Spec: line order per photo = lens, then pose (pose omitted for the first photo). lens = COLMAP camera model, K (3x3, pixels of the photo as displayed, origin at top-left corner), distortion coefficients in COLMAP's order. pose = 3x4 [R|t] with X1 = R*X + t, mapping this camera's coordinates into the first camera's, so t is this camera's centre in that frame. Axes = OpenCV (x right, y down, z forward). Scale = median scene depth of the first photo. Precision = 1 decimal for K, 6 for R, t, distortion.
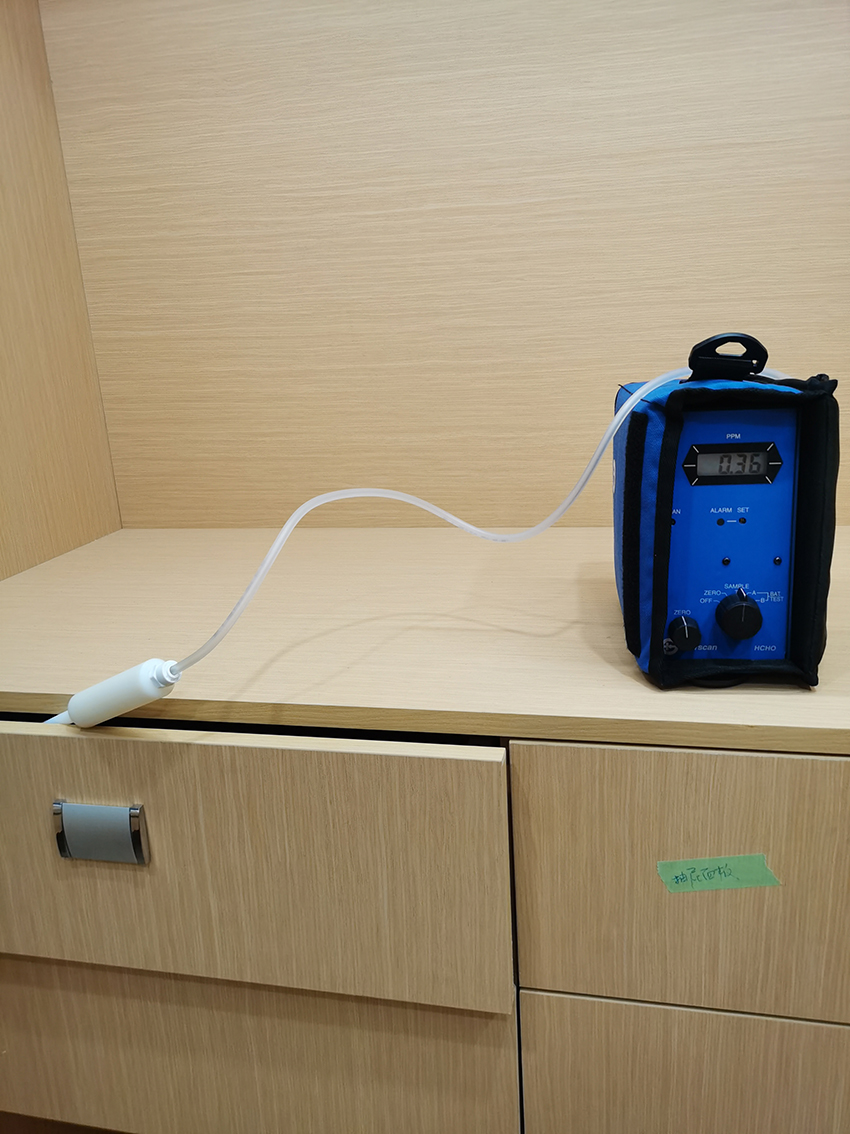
lens RADIAL K [[907.0, 0, 425.2], [0, 907.0, 562.3], [0, 0, 1]] dist [0.050090, -0.041982]
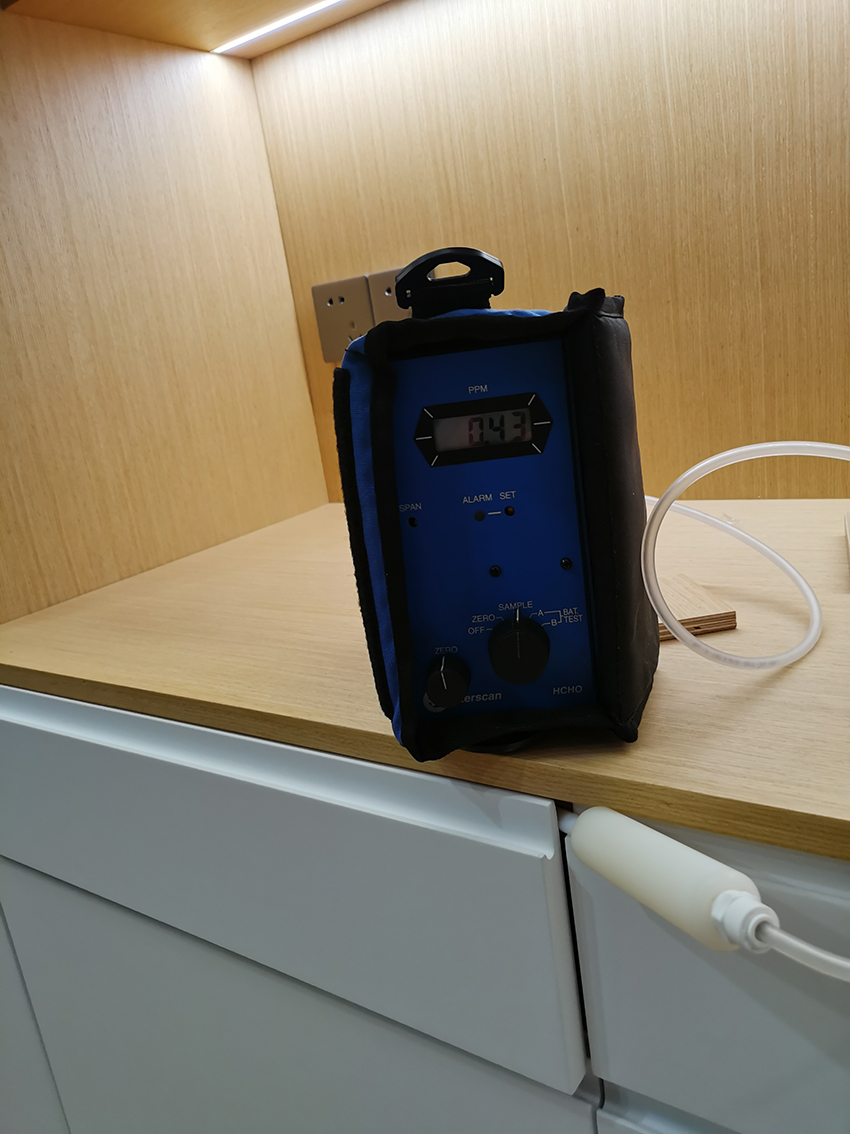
lens RADIAL K [[907.0, 0, 425.2], [0, 907.0, 562.3], [0, 0, 1]] dist [0.050090, -0.041982]
pose [[0.994656, -0.097160, 0.034905, 0.251188], [0.097665, 0.995134, -0.013048, -0.004212], [-0.033467, 0.016388, 0.999305, 0.311846]]
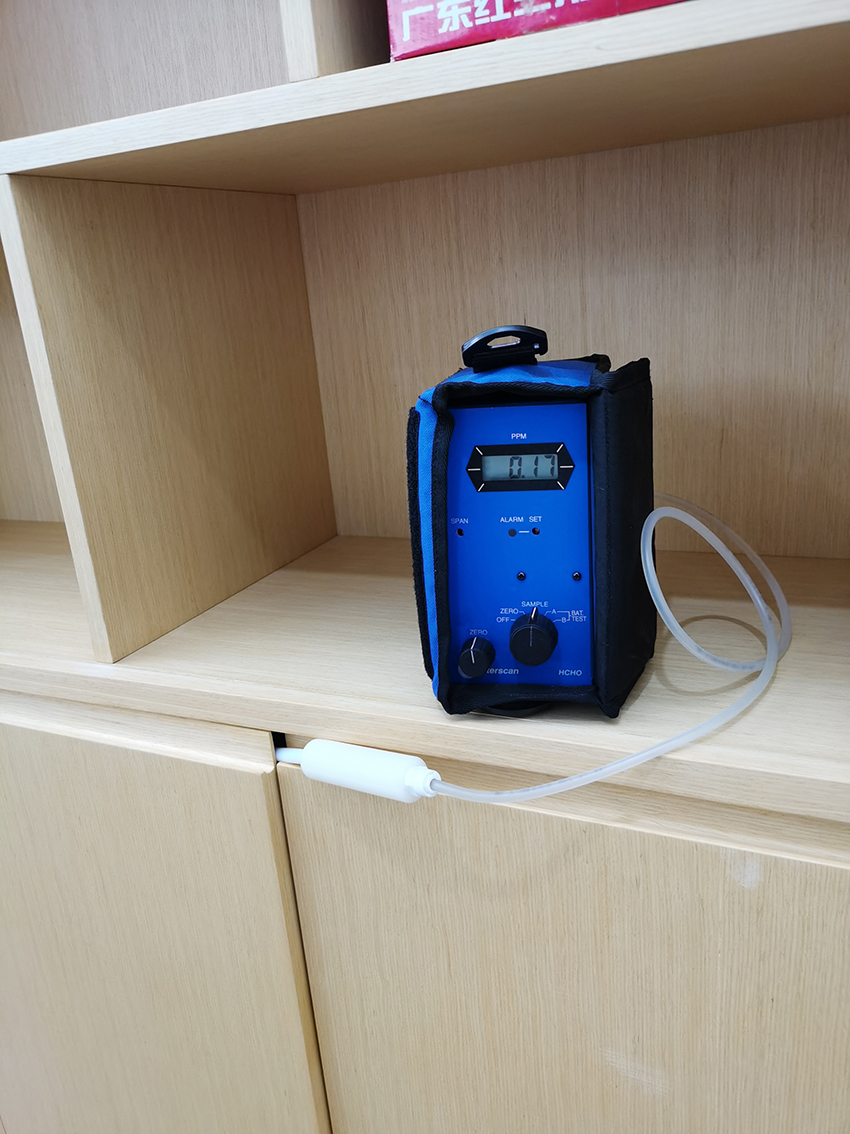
lens RADIAL K [[907.0, 0, 425.2], [0, 907.0, 562.3], [0, 0, 1]] dist [0.050090, -0.041982]
pose [[0.997942, -0.005421, -0.063895, 0.290157], [0.008321, 0.998943, 0.045200, -0.054738], [0.063582, -0.045639, 0.996933, 0.114607]]
